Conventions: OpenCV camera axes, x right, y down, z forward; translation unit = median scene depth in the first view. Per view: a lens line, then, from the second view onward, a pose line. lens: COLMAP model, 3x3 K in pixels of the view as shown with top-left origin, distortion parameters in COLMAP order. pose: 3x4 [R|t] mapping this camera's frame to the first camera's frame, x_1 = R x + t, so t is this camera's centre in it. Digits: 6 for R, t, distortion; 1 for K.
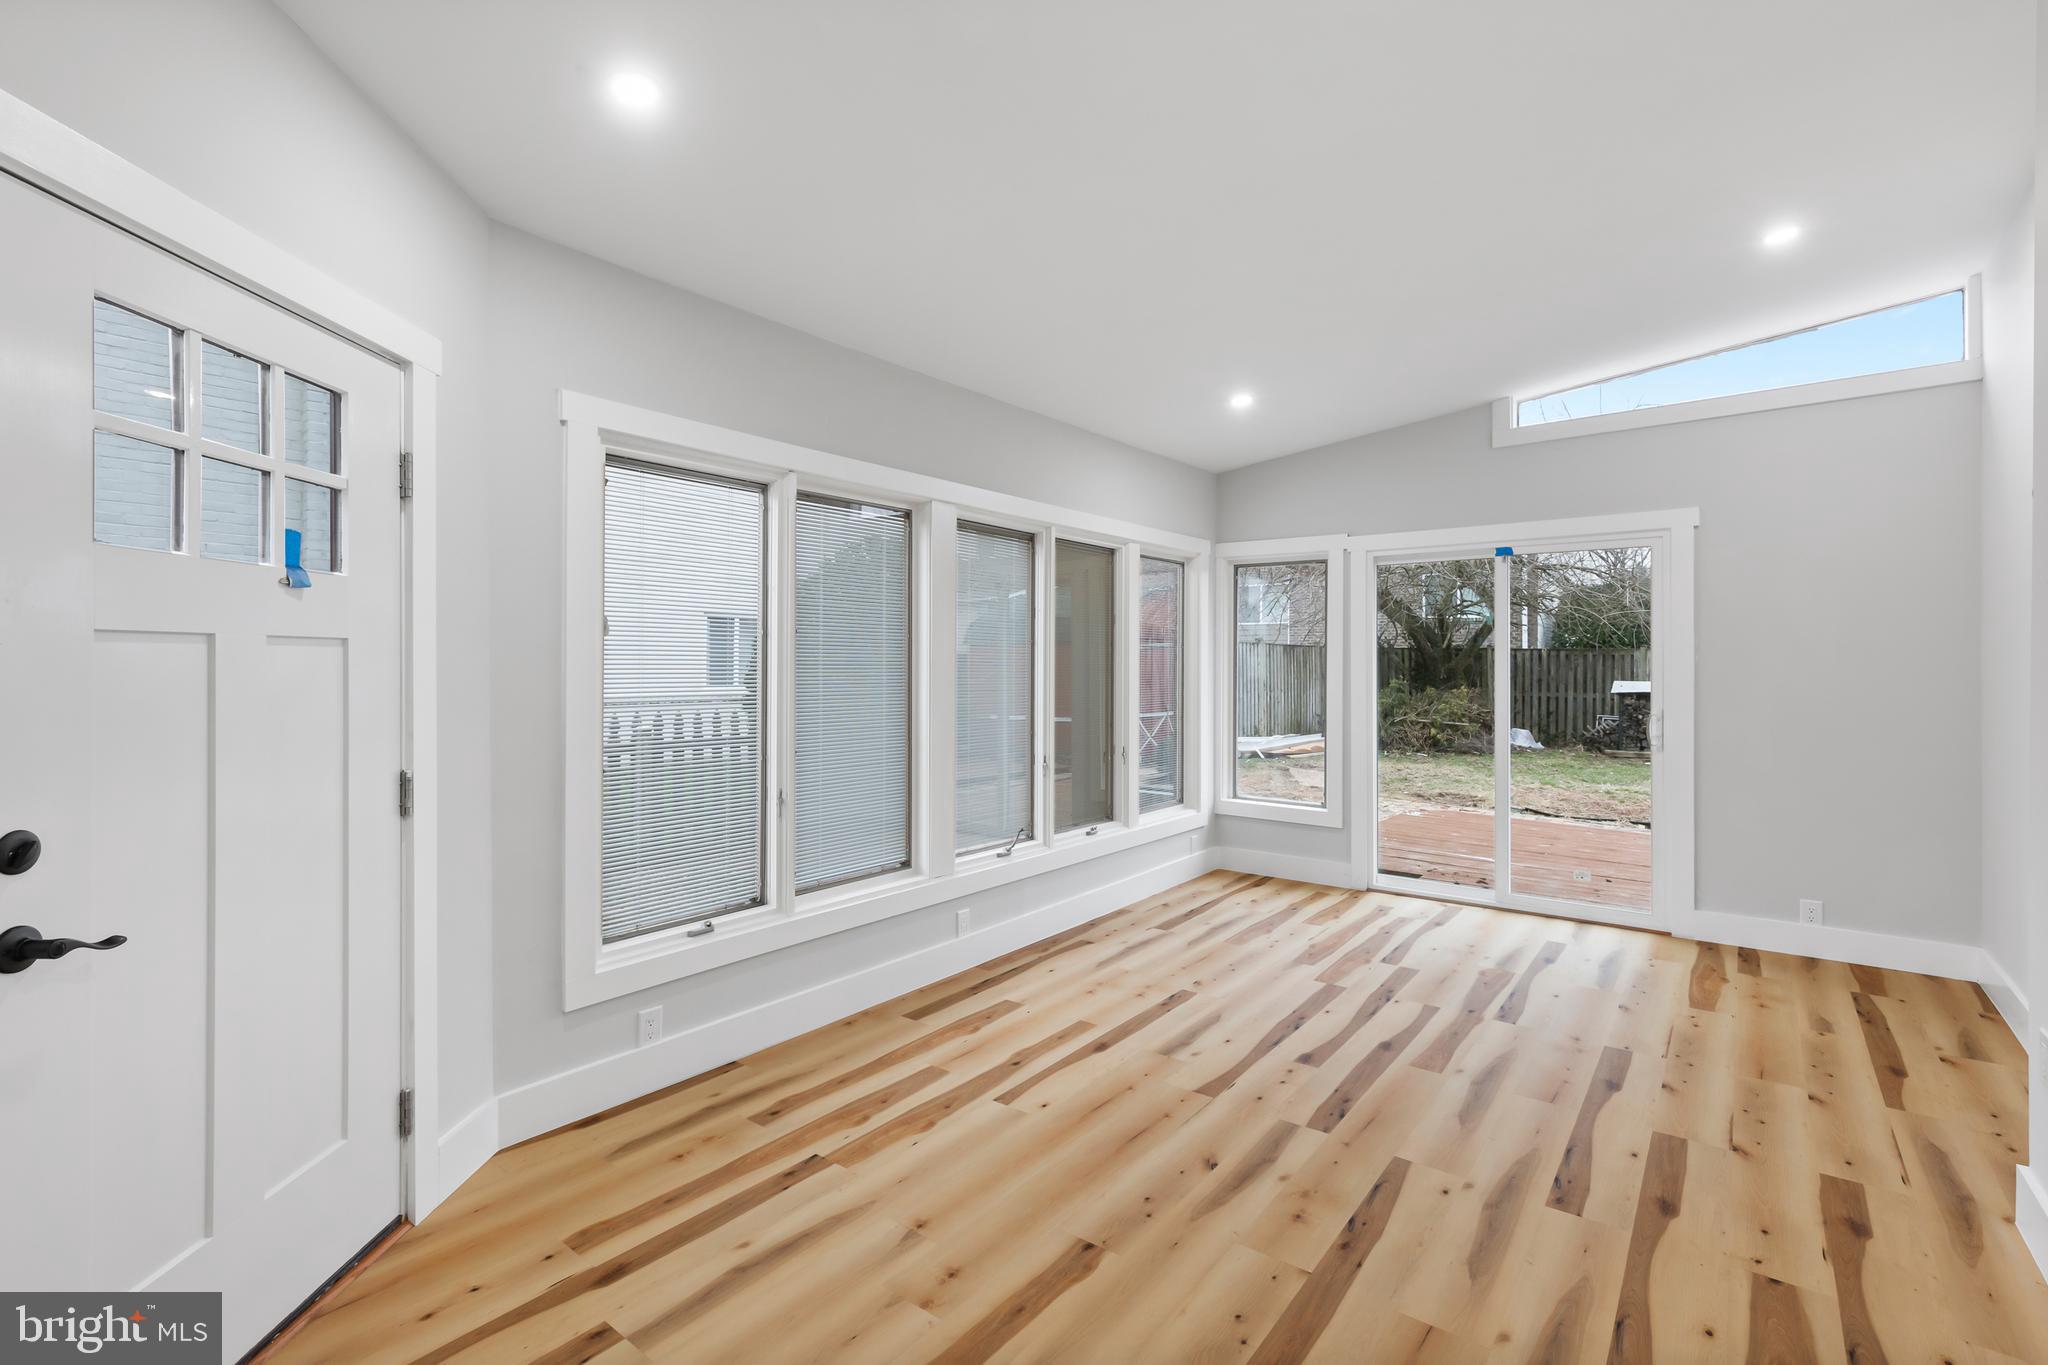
lens RADIAL K [[934.5, 0, 1026.4], [0, 934.5, 658.2], [0, 0, 1]] dist [0.008750, -0.002883]
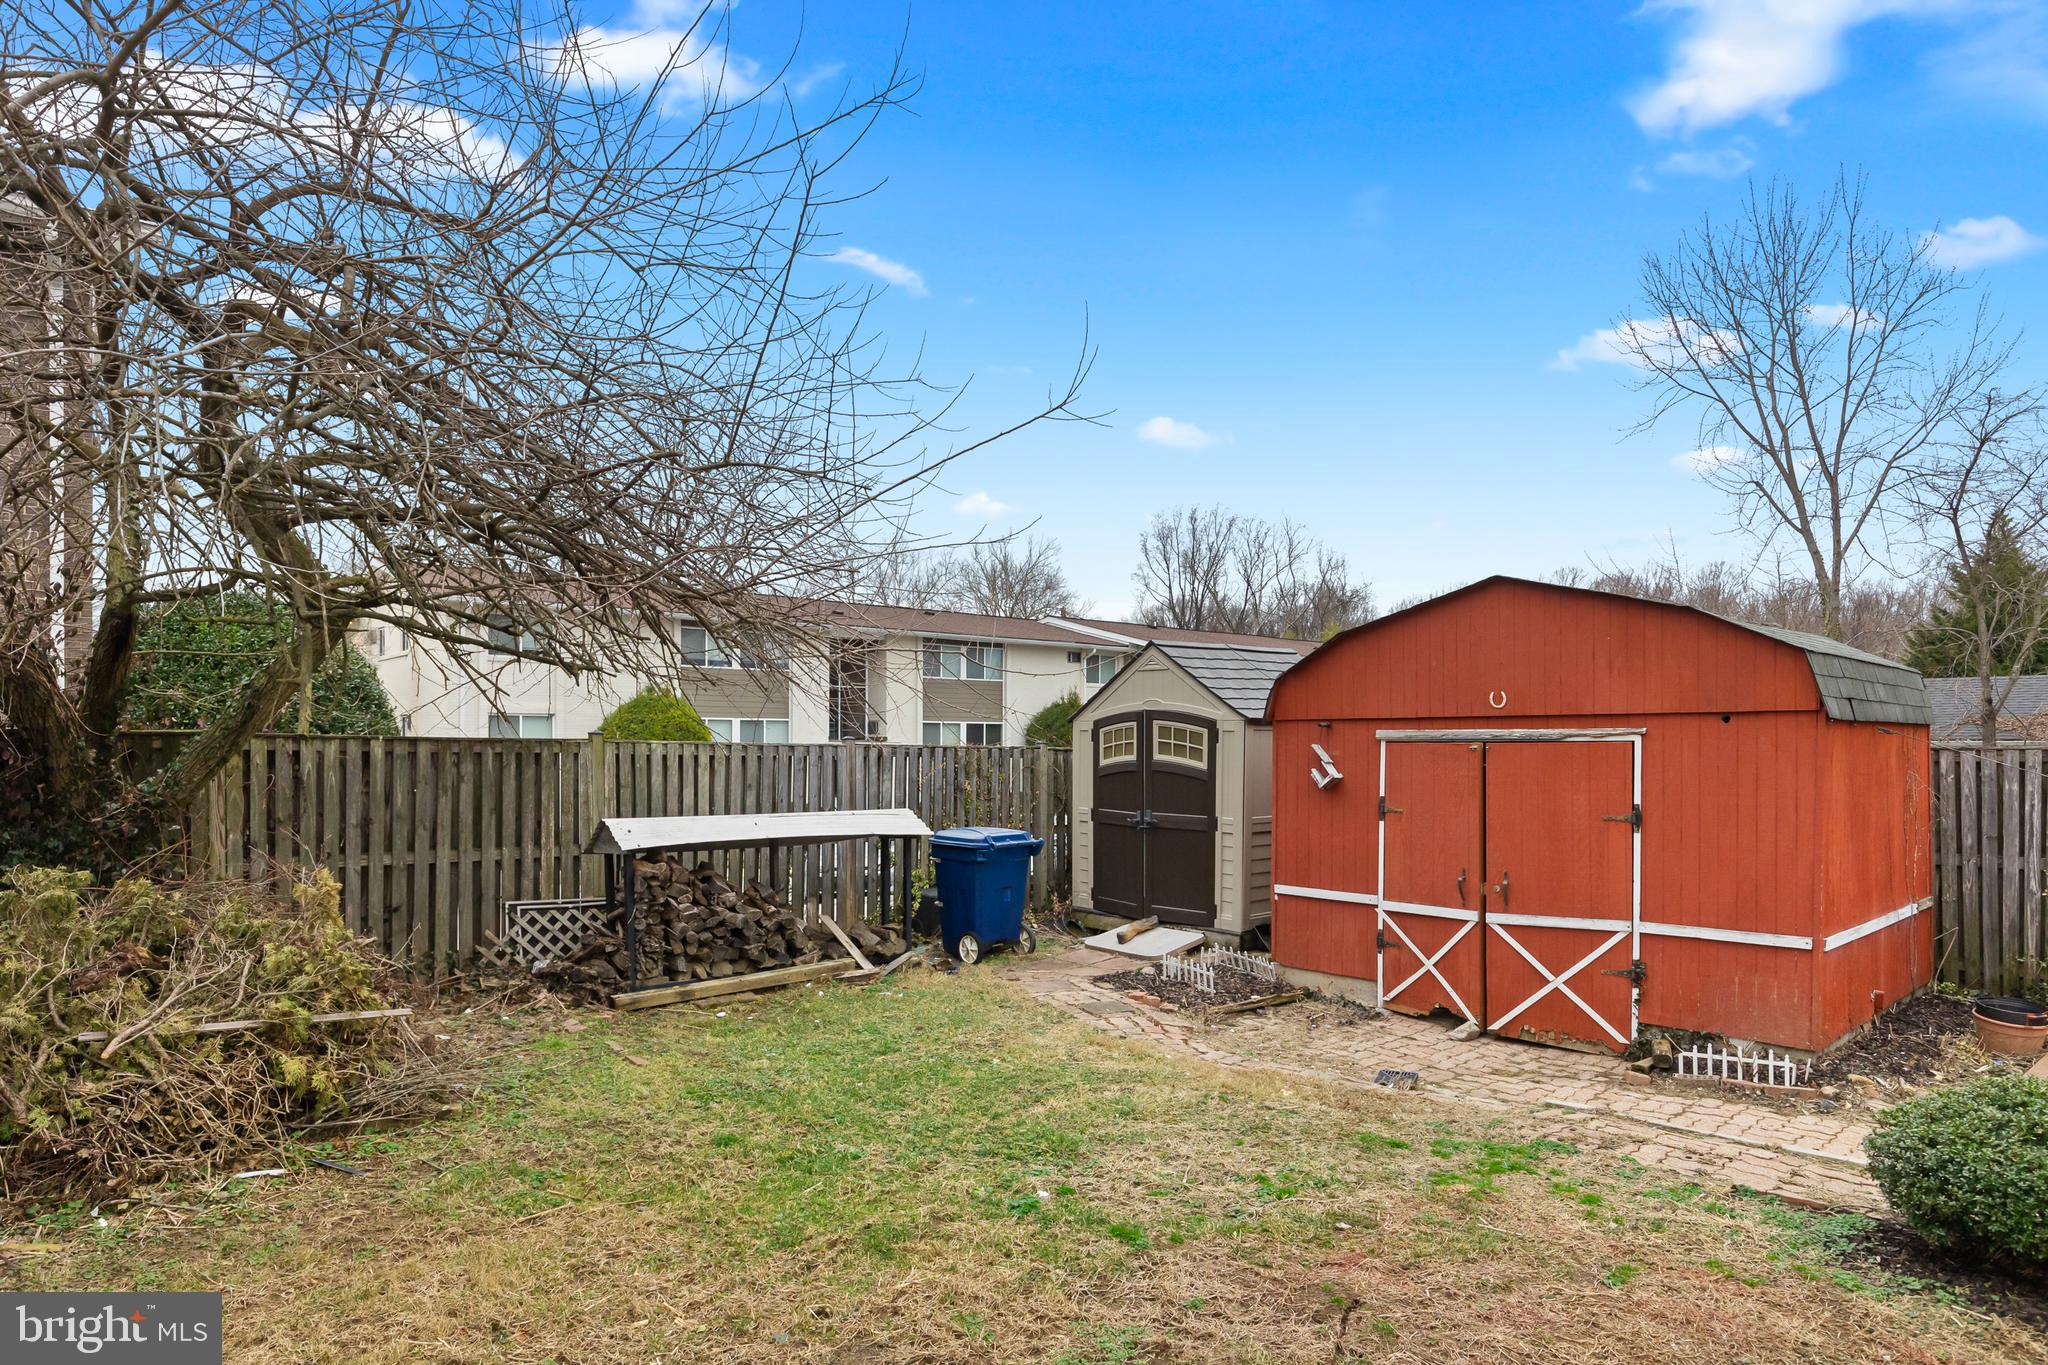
lens RADIAL K [[1190.6, 0, 1046.2], [0, 1190.6, 755.2], [0, 0, 1]] dist [0.004035, -0.001996]
pose [[0.186540, -0.000457, 0.982447, 0.145218], [-0.006923, 0.999974, 0.001780, -0.005248], [-0.982423, -0.007134, 0.186532, 0.665500]]
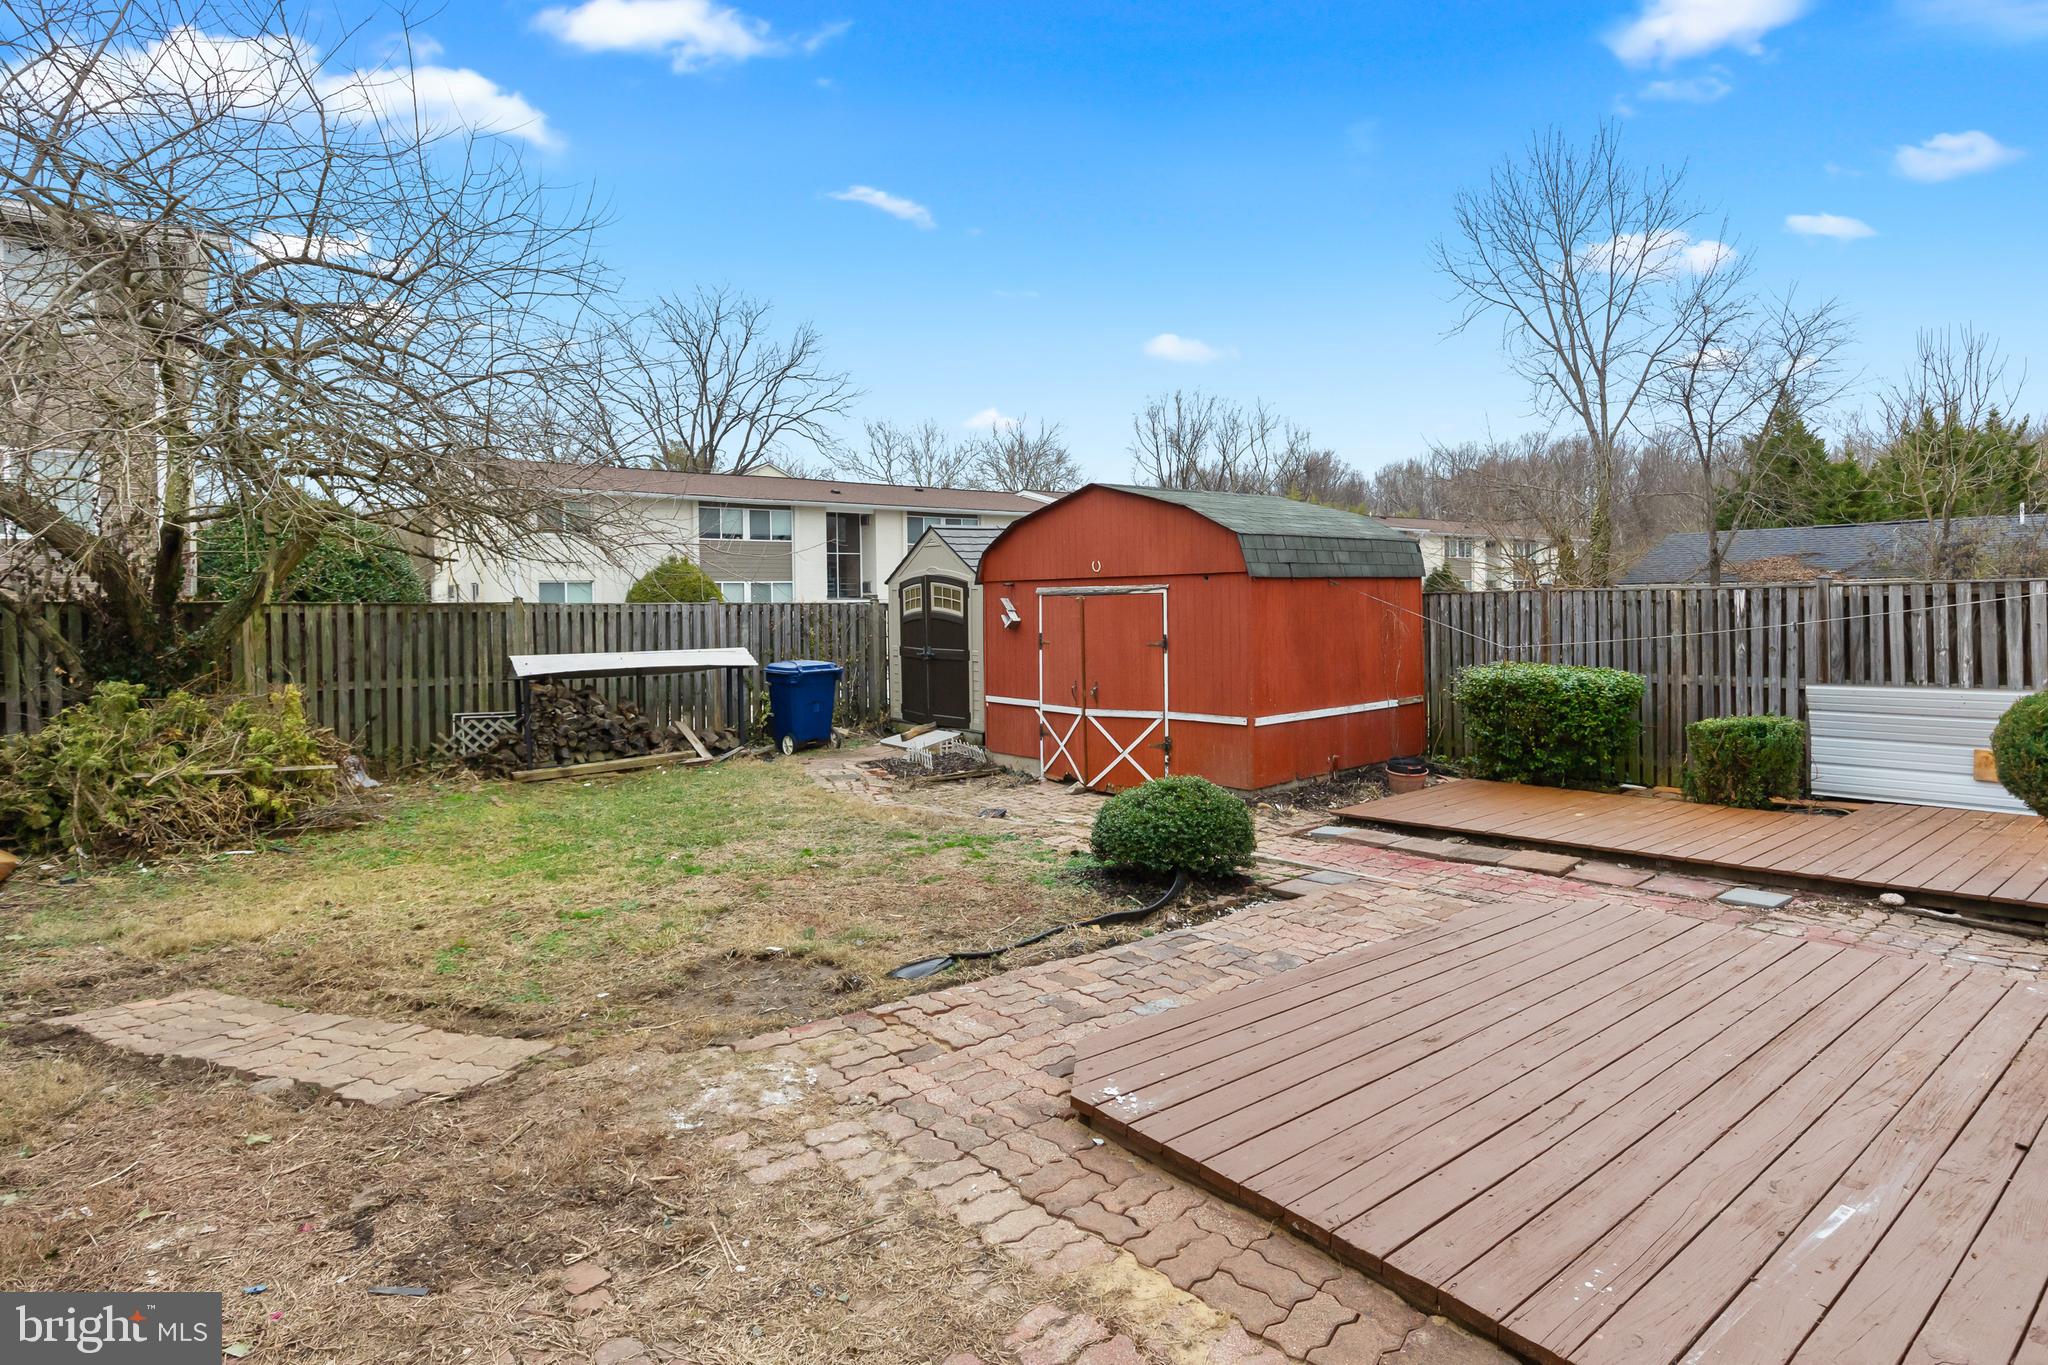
lens RADIAL K [[1034.0, 0, 1033.5], [0, 1034.0, 620.0], [0, 0, 1]] dist [-0.001940, -0.001037]
pose [[0.205536, -0.014285, 0.978545, 0.040229], [0.009112, 0.999878, 0.012683, -0.004115], [-0.978607, 0.006310, 0.205641, 0.493919]]
